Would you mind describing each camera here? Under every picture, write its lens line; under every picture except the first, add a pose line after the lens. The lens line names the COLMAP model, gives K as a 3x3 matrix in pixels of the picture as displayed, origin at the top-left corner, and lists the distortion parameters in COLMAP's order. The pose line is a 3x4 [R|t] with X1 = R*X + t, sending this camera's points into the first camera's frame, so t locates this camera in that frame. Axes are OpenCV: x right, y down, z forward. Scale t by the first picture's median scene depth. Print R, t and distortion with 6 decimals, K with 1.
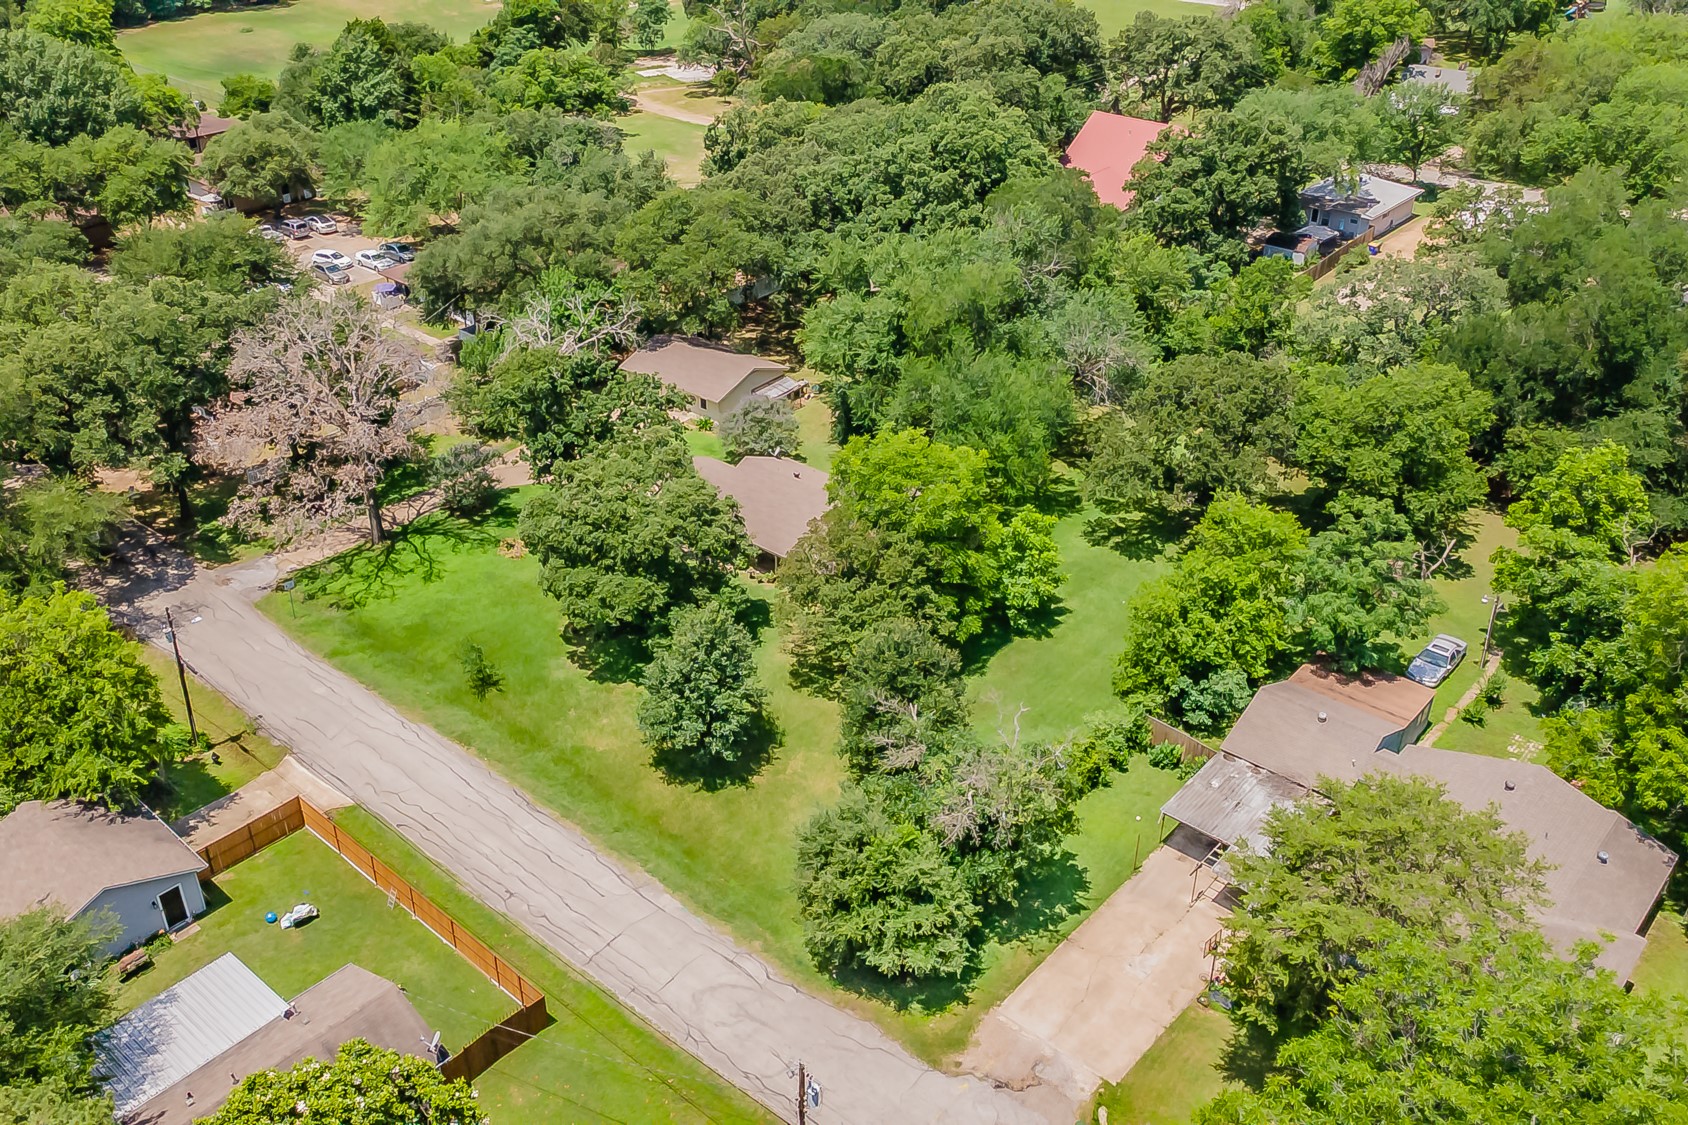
lens RADIAL K [[1428.9, 0, 820.5], [0, 1428.9, 551.3], [0, 0, 1]] dist [0.039333, 0.003396]
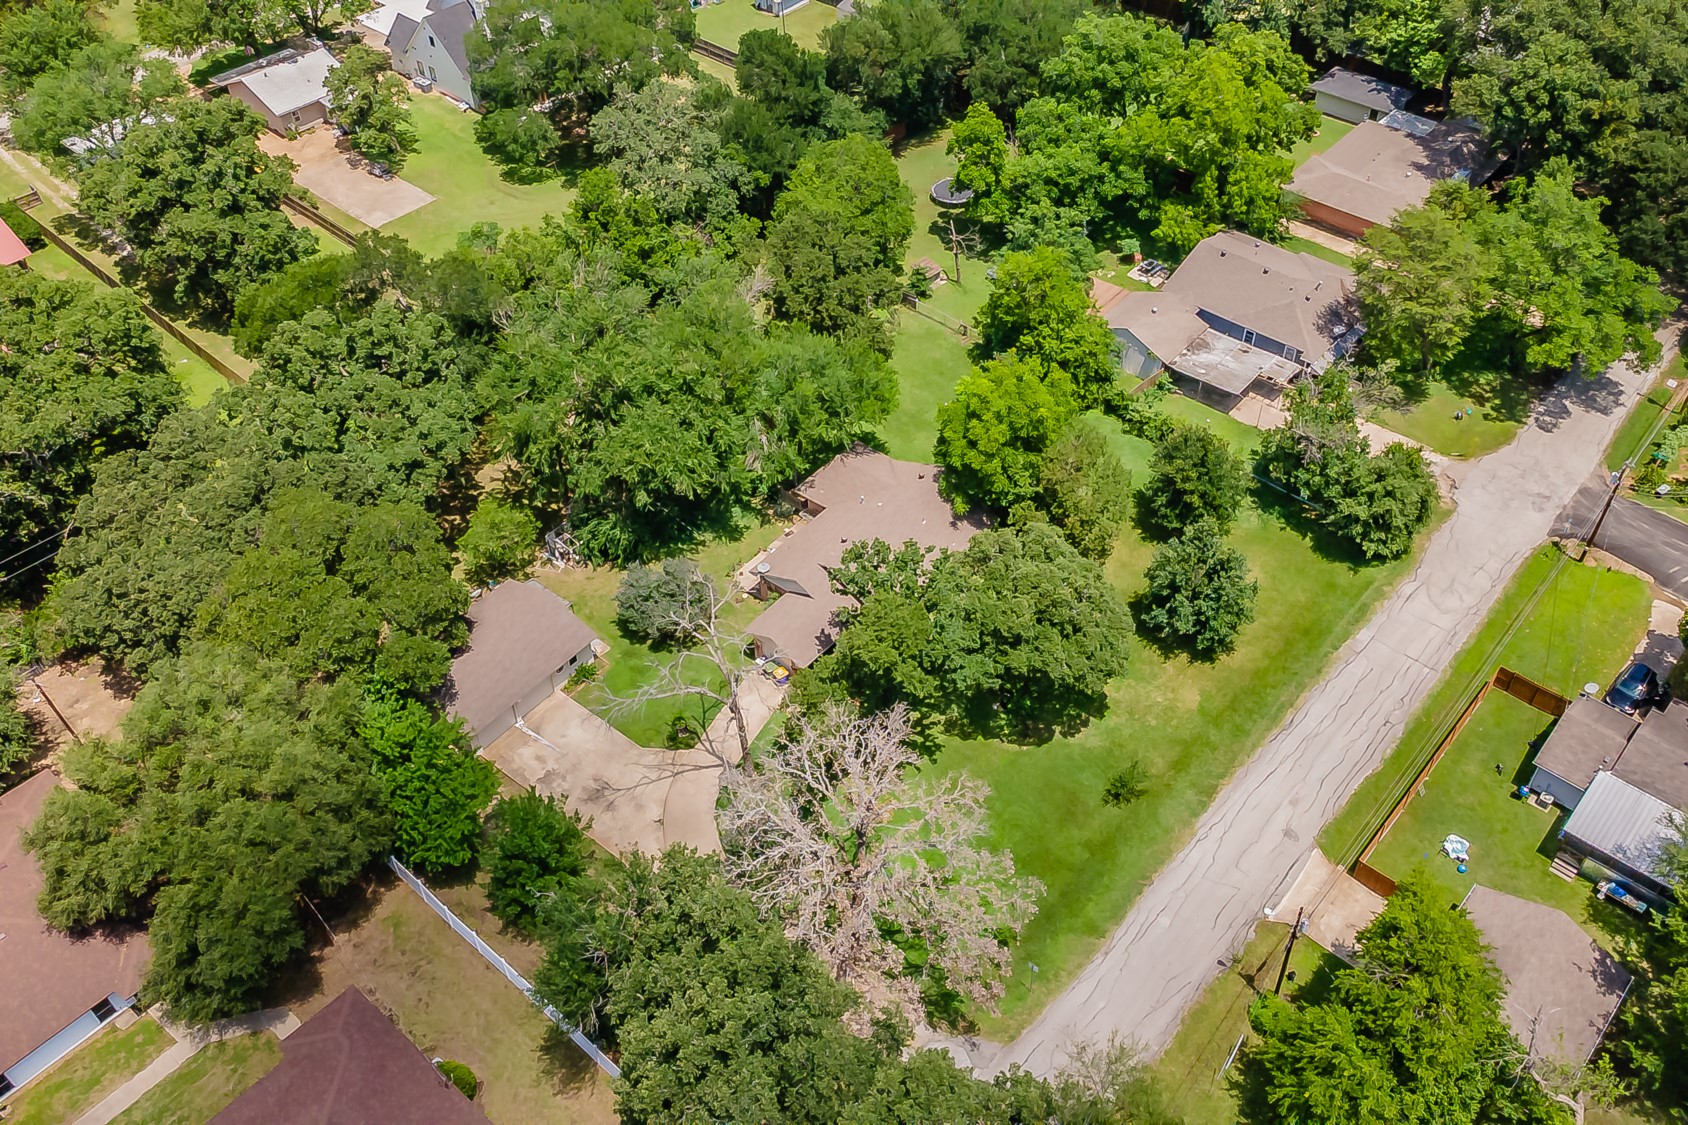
lens RADIAL K [[1428.9, 0, 861.2], [0, 1428.9, 553.5], [0, 0, 1]] dist [0.039333, 0.003396]
pose [[-0.013245, -0.696917, 0.717030, -0.789181], [0.522497, 0.606578, 0.599216, -0.682326], [-0.852538, 0.382583, 0.356103, 0.654859]]
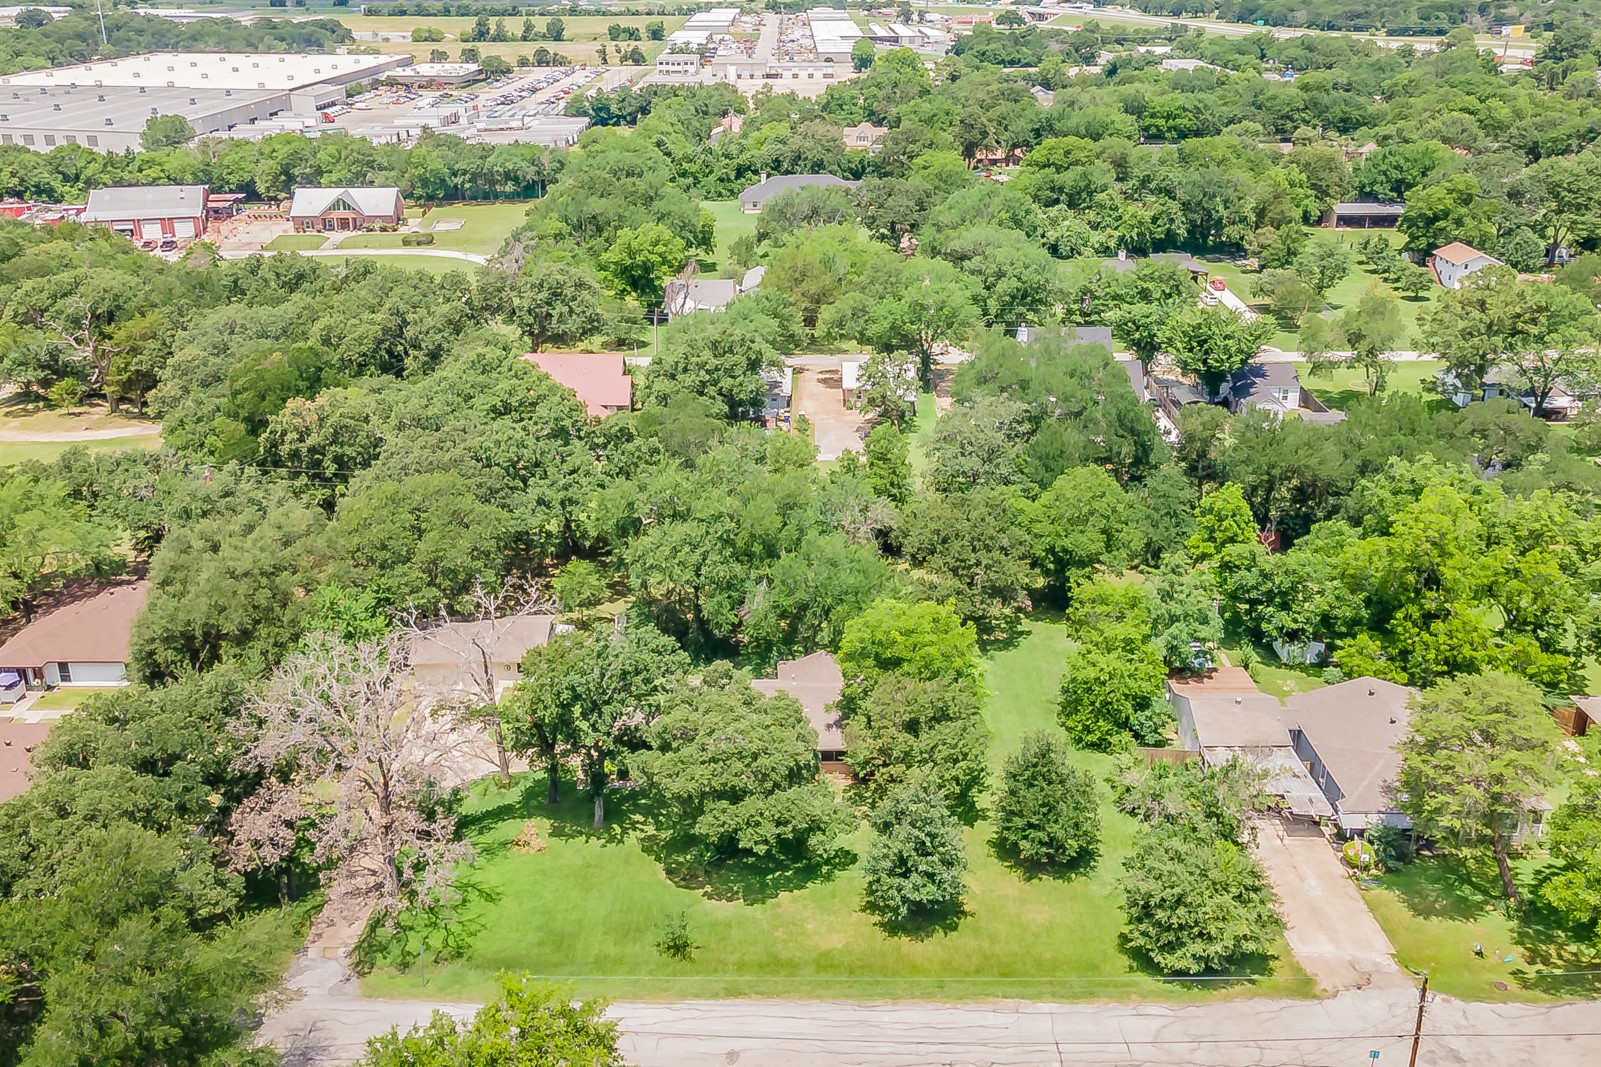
lens RADIAL K [[1425.3, 0, 778.2], [0, 1425.3, 503.1], [0, 0, 1]] dist [0.030808, 0.014619]
pose [[0.757803, -0.232974, 0.609473, -0.665945], [0.336726, 0.939723, -0.059462, -0.112526], [-0.558883, 0.250286, 0.790574, 0.060188]]
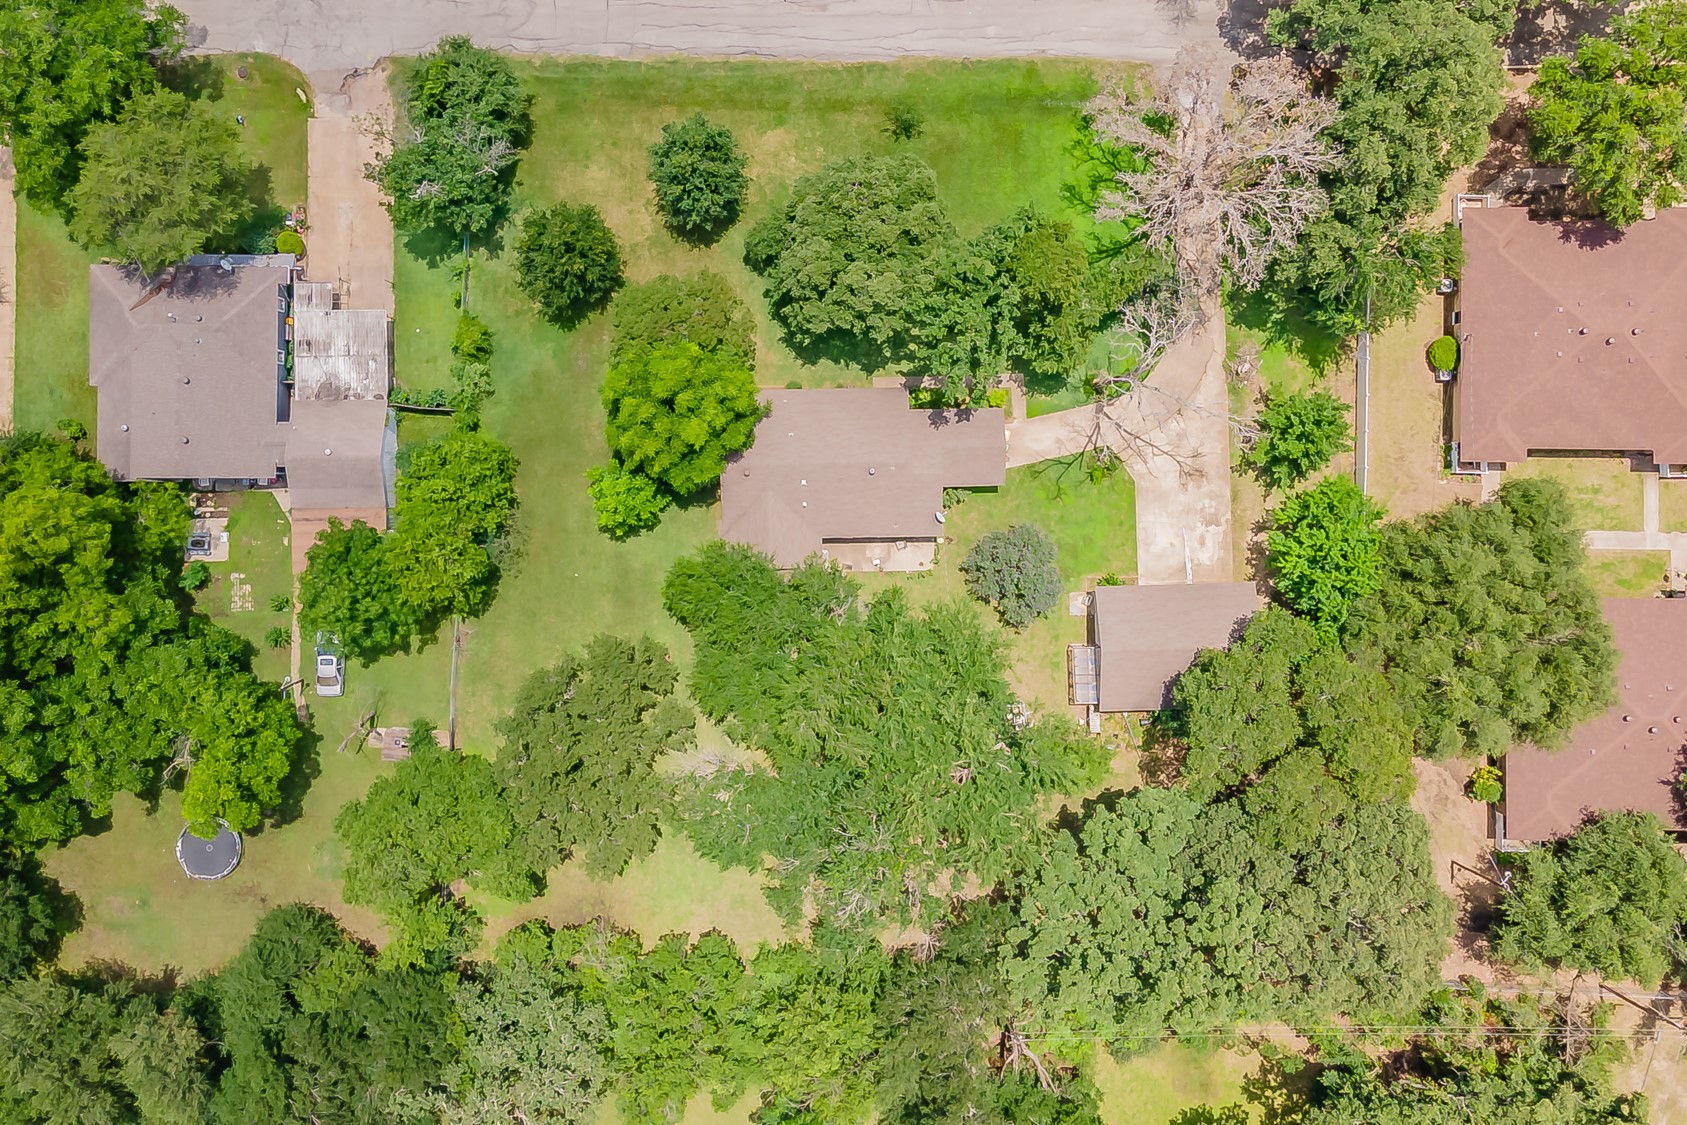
lens RADIAL K [[1428.1, 0, 844.9], [0, 1428.1, 554.2], [0, 0, 1]] dist [0.039333, 0.003396]
pose [[-0.751203, 0.659998, 0.009797, 0.030024], [-0.329430, -0.387733, 0.860894, -0.993917], [0.571988, 0.643479, 0.508690, 0.528097]]
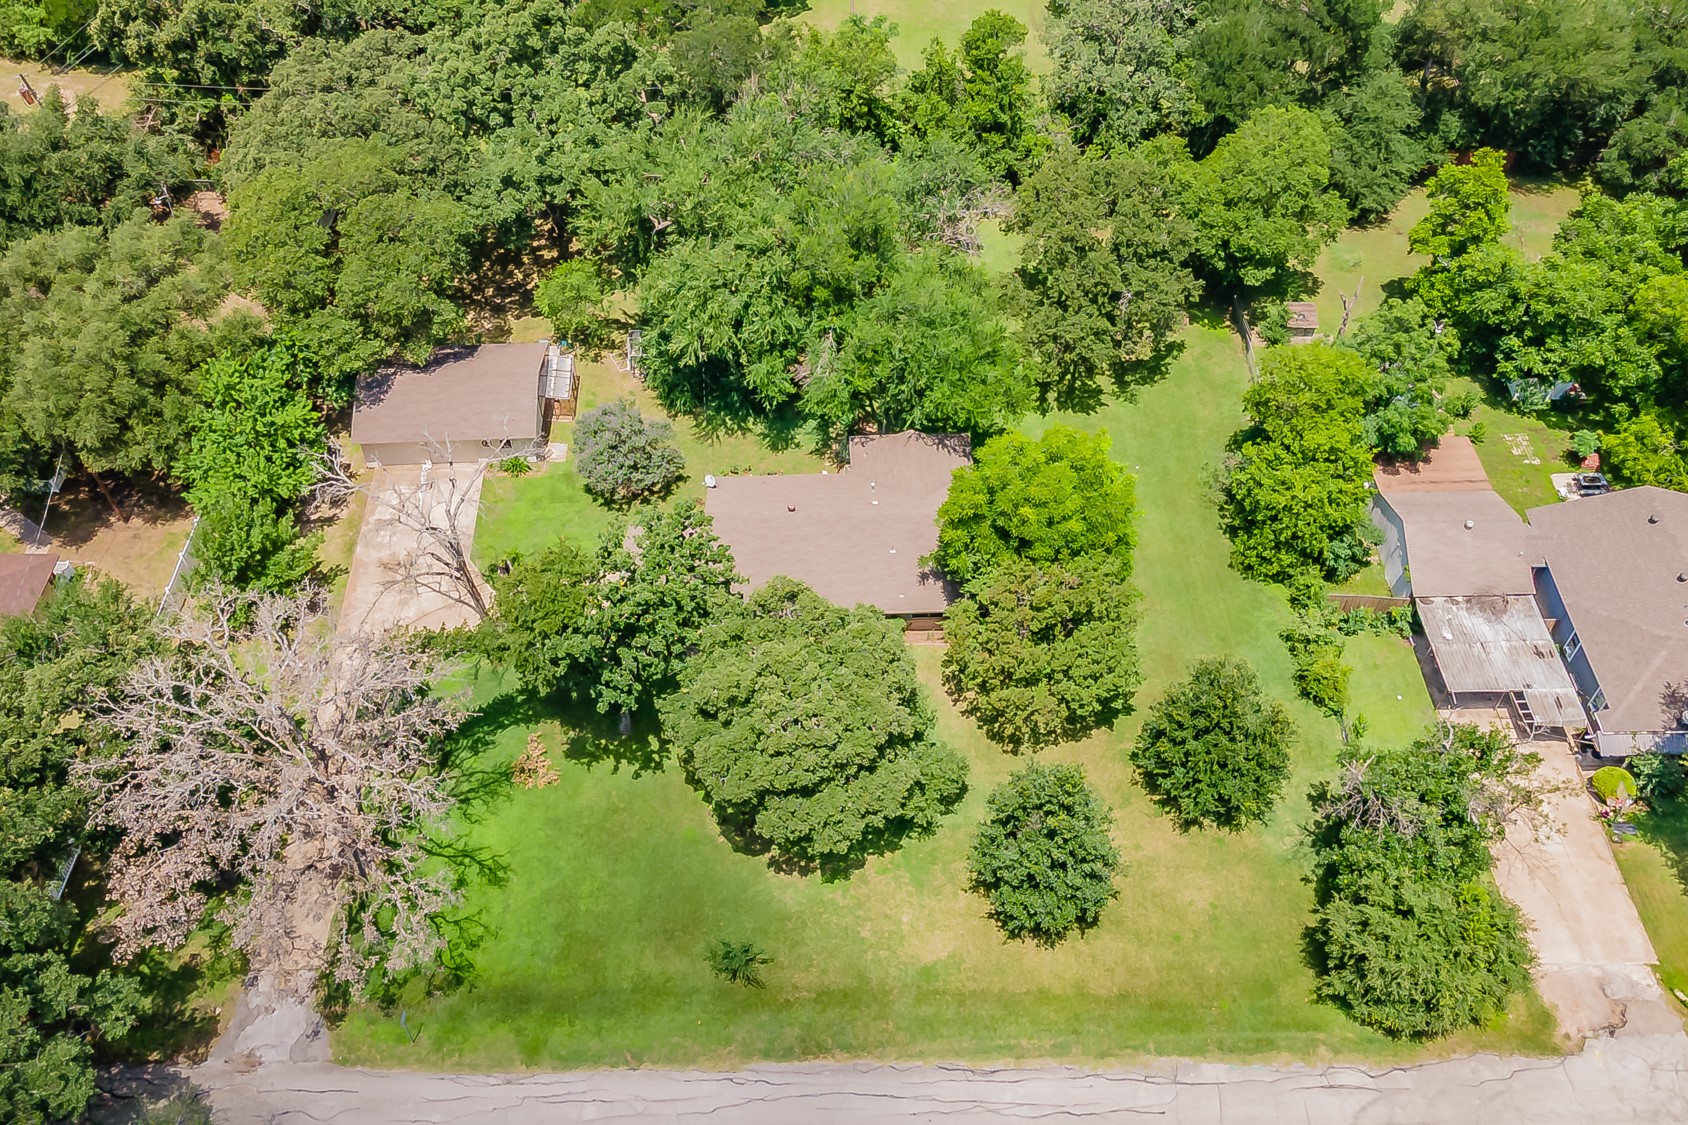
lens RADIAL K [[1428.9, 0, 849.7], [0, 1428.9, 556.0], [0, 0, 1]] dist [0.039333, 0.003396]
pose [[0.742321, -0.506849, 0.438249, -0.386096], [0.342649, 0.849222, 0.401763, -0.367888], [-0.575805, -0.148072, 0.804067, 0.319570]]
